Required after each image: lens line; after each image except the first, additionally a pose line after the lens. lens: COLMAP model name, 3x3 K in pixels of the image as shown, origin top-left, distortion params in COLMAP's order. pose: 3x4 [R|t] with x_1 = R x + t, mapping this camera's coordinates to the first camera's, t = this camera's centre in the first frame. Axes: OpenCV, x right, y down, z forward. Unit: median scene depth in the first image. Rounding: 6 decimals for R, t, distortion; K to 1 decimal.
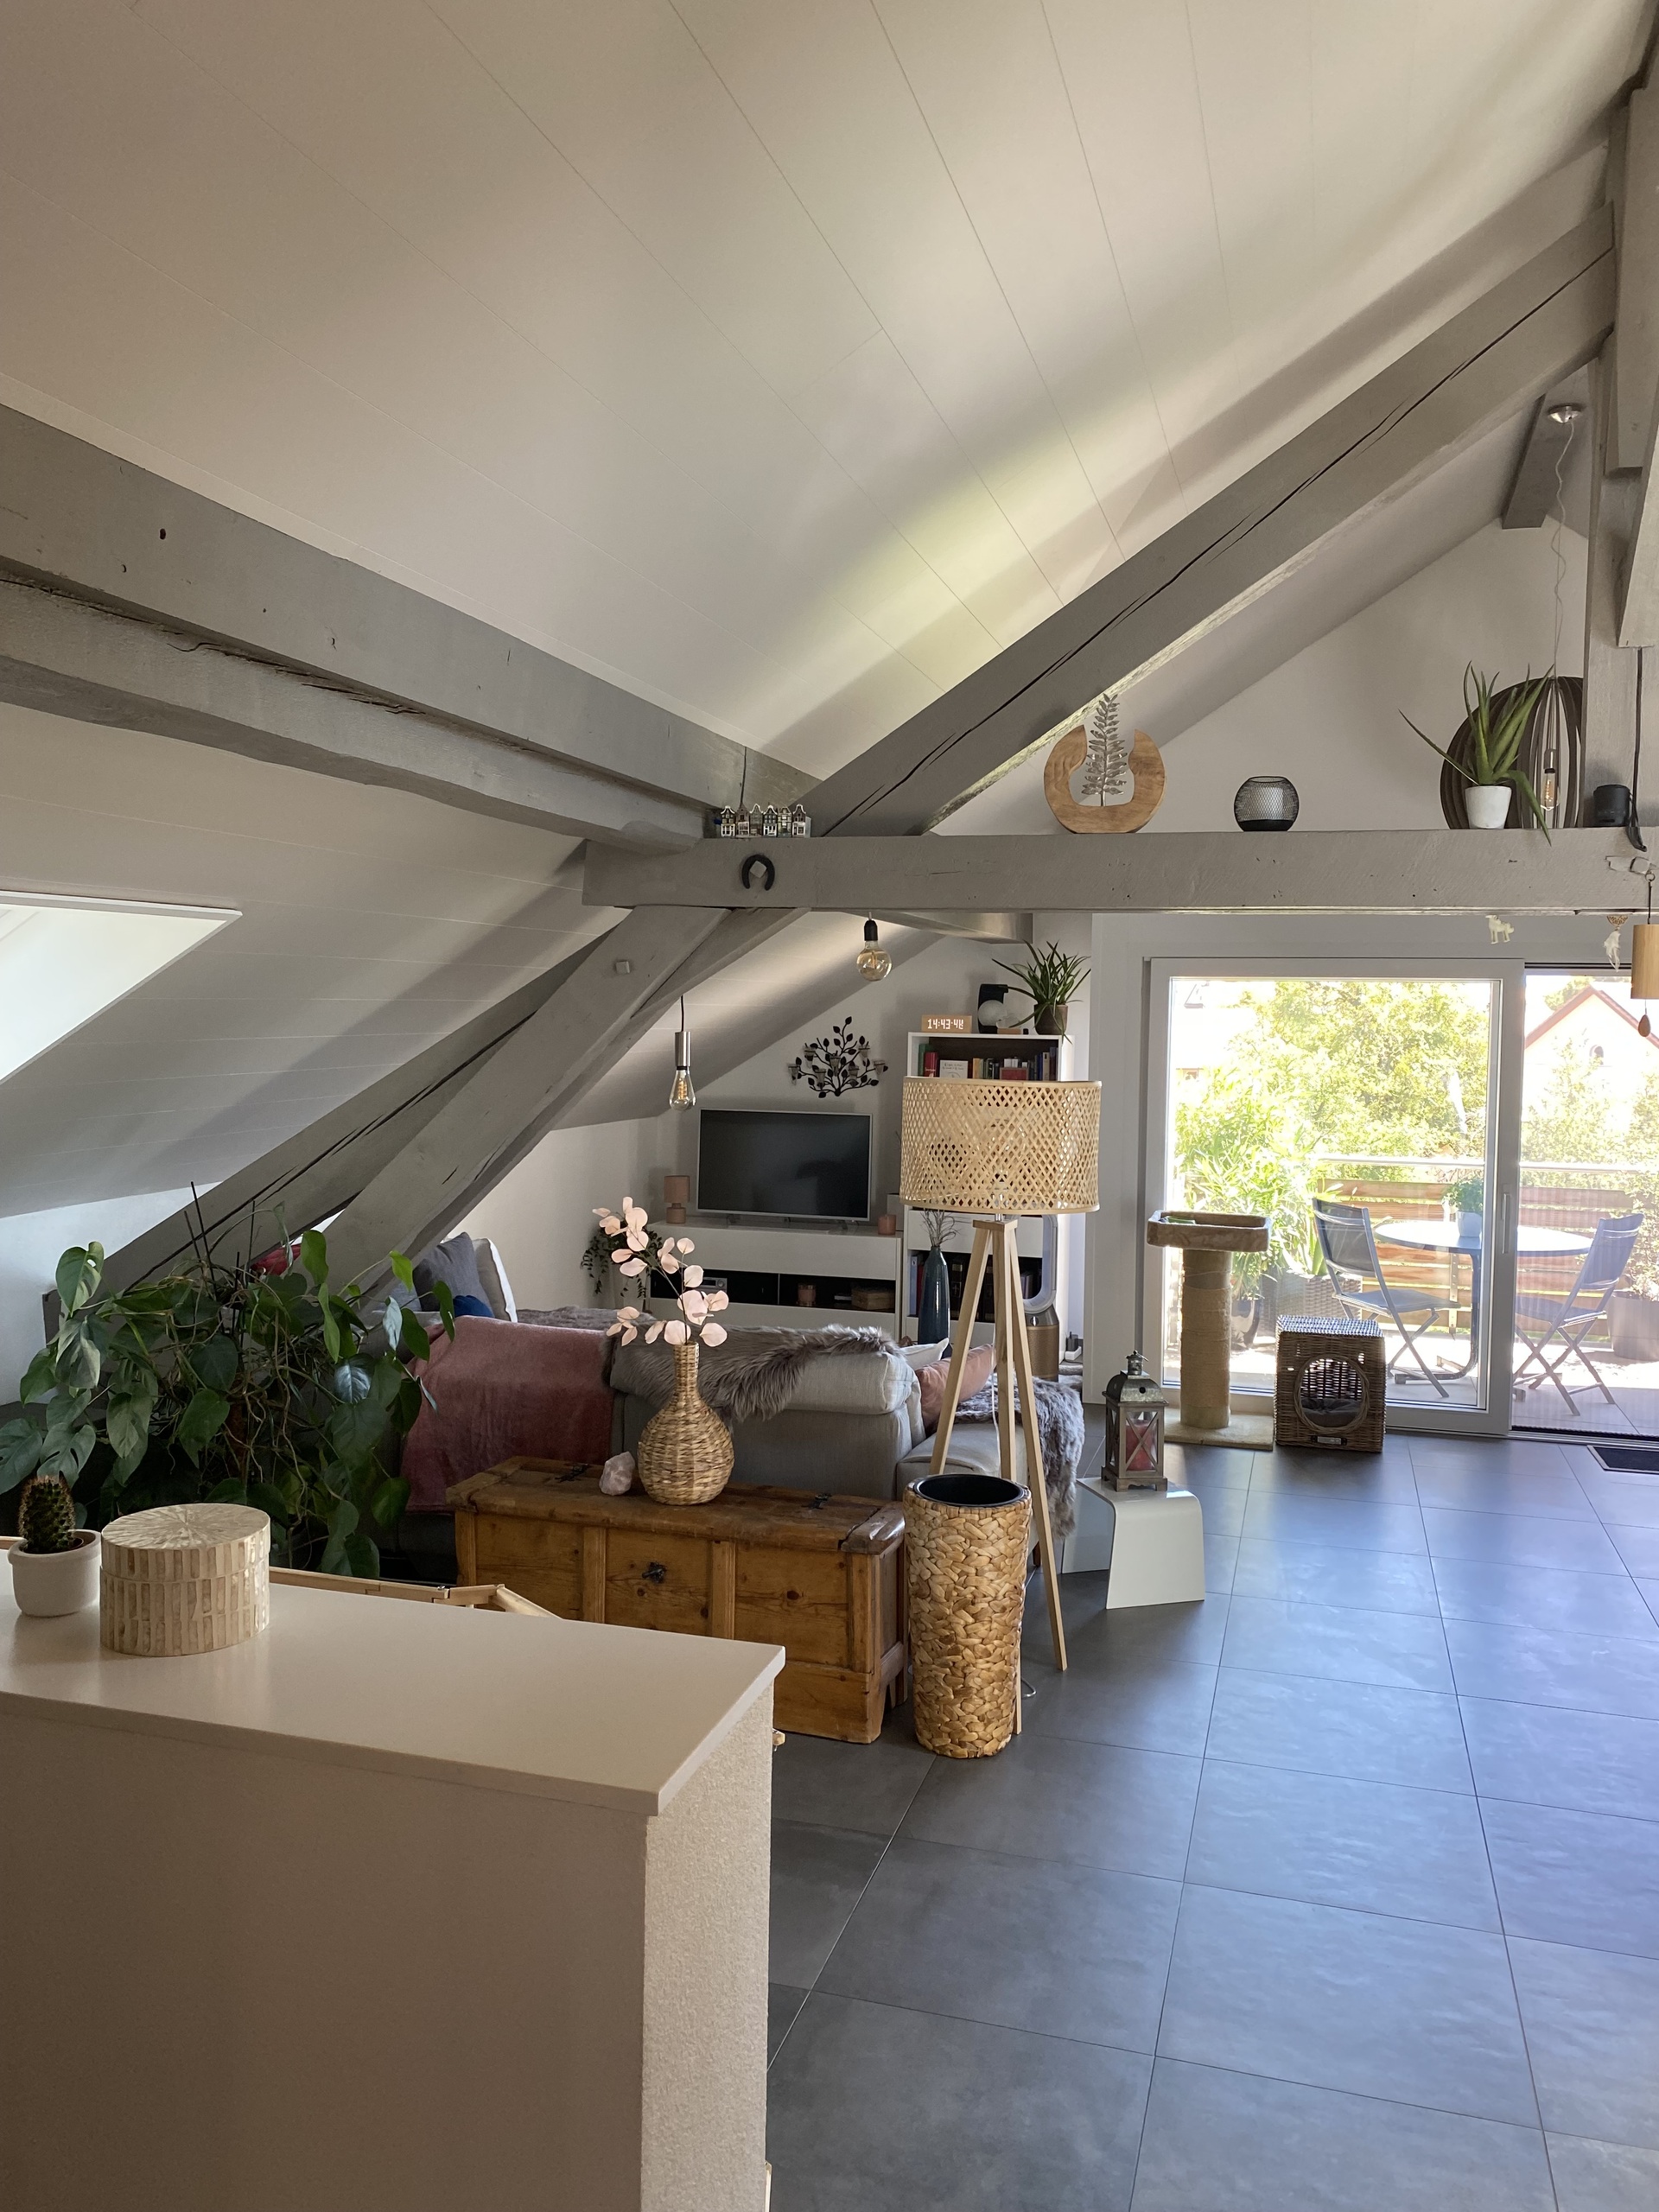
lens RADIAL K [[1697.4, 0, 829.5], [0, 1697.4, 1106.0], [0, 0, 1]] dist [0.072060, -0.082060]
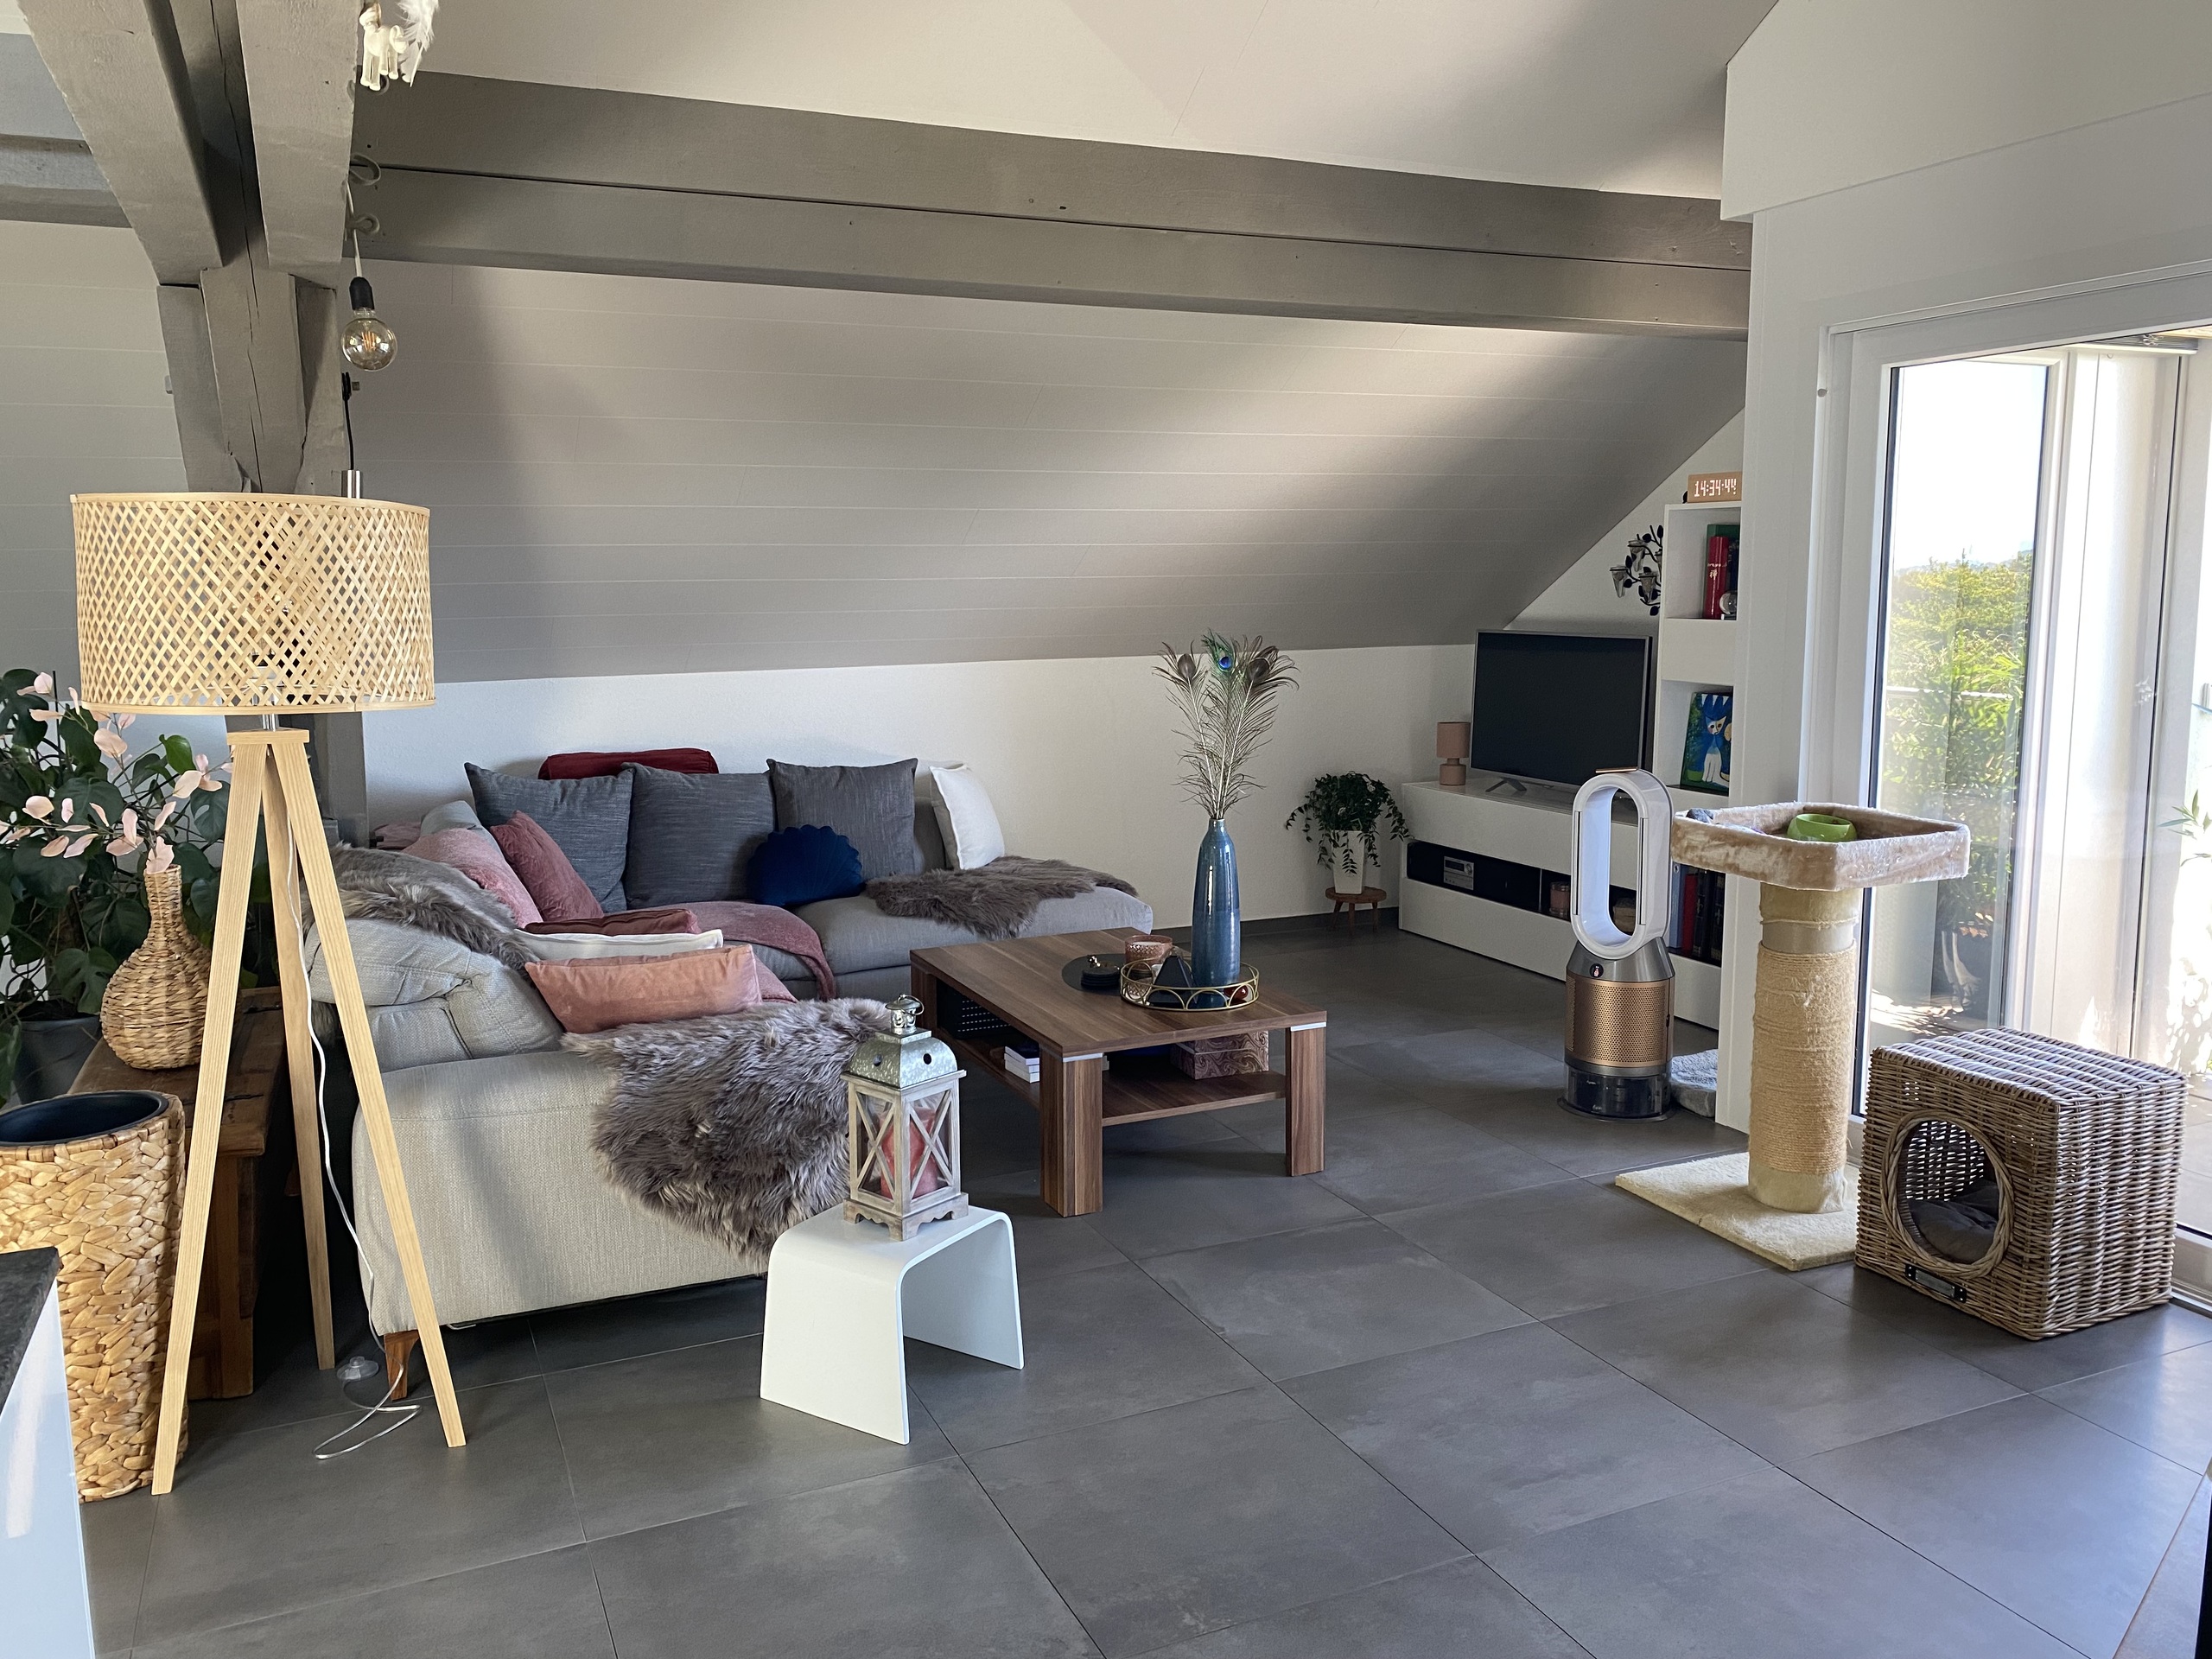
lens RADIAL K [[1697.4, 0, 1106.0], [0, 1697.4, 829.5], [0, 0, 1]] dist [0.072060, -0.082060]
pose [[0.649623, 0.083868, -0.755617, 0.382938], [-0.016284, 0.995204, 0.096461, 0.018282], [0.760082, -0.050359, 0.647872, 0.393518]]
